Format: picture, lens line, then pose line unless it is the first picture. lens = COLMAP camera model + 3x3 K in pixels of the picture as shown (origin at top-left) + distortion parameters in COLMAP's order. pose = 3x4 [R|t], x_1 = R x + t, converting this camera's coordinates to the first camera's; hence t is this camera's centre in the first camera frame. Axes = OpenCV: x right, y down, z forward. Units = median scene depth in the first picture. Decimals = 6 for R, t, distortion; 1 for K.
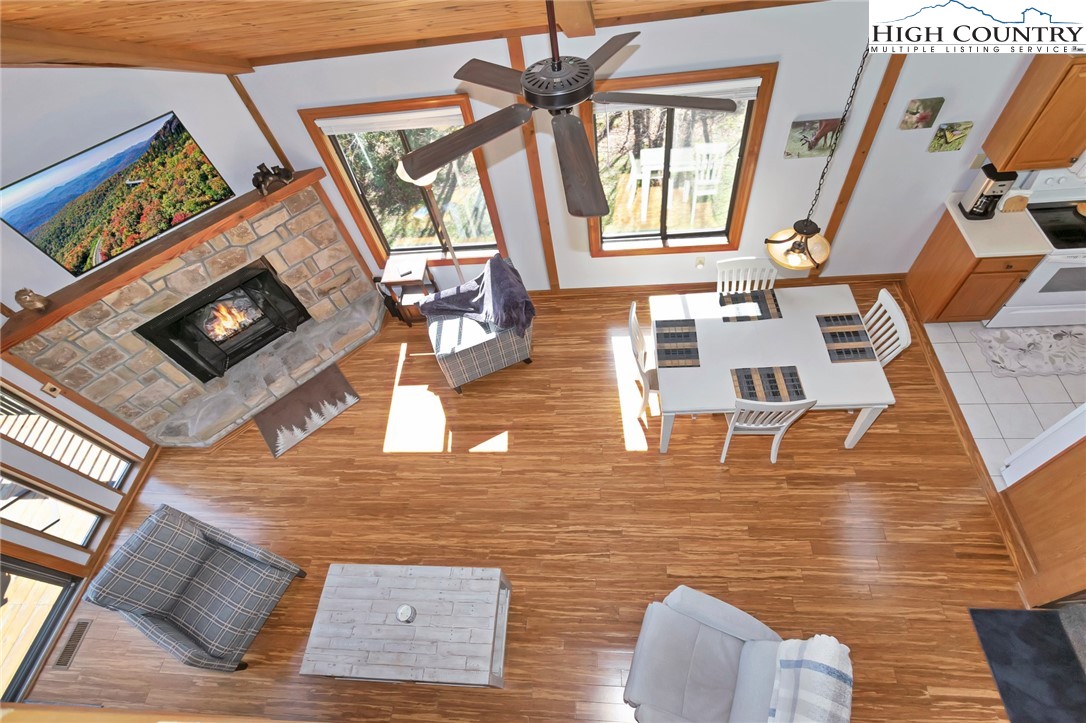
lens RADIAL K [[526.8, 0, 543.0], [0, 526.8, 361.5], [0, 0, 1]] dist [0.000791, -0.000284]
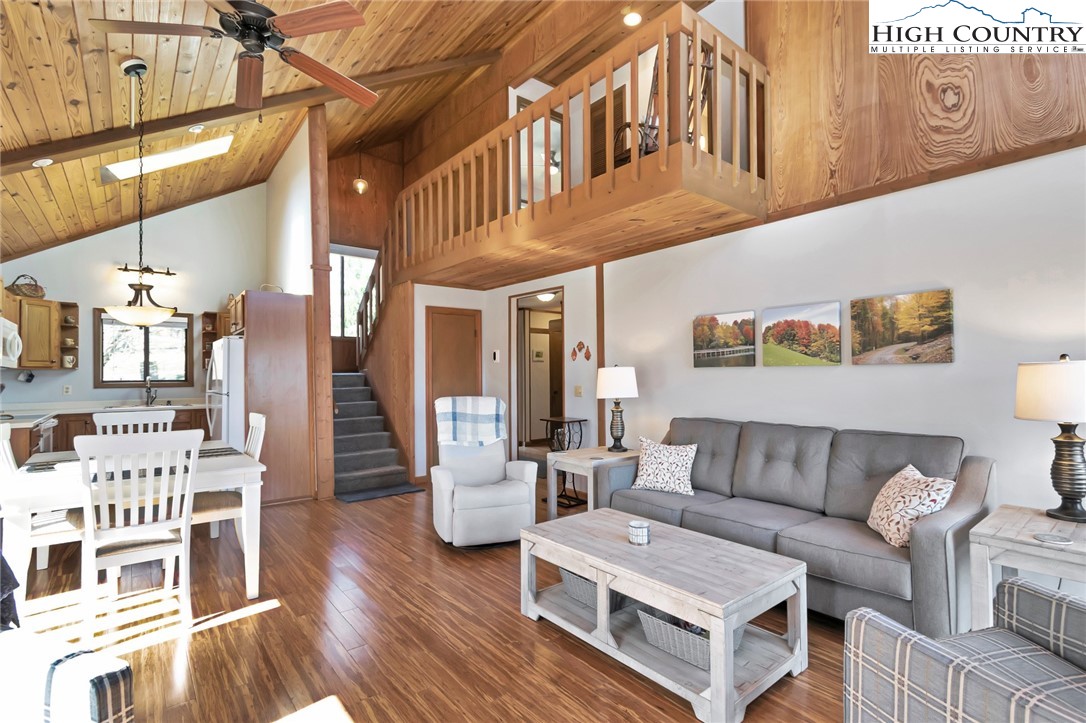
lens RADIAL K [[498.0, 0, 541.8], [0, 498.0, 364.6], [0, 0, 1]] dist [-0.000137, 0.000218]
pose [[-0.679088, 0.156256, 0.717233, -0.619941], [0.651229, 0.579123, 0.490427, -0.096270], [-0.338734, 0.800126, -0.495033, 1.057301]]
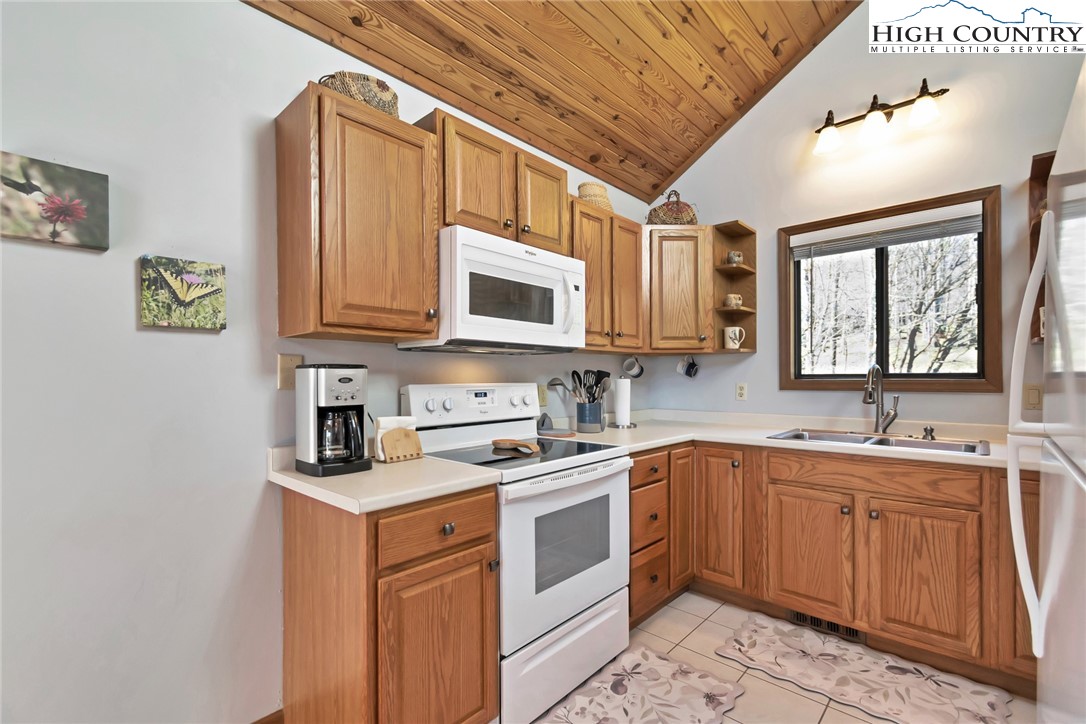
lens RADIAL K [[481.5, 0, 554.5], [0, 481.5, 377.9], [0, 0, 1]] dist [-0.001075, -0.000015]
pose [[0.614661, 0.129667, 0.778061, 0.651529], [0.595218, 0.571018, -0.565379, 0.004309], [-0.517598, 0.810632, 0.273802, 0.781865]]
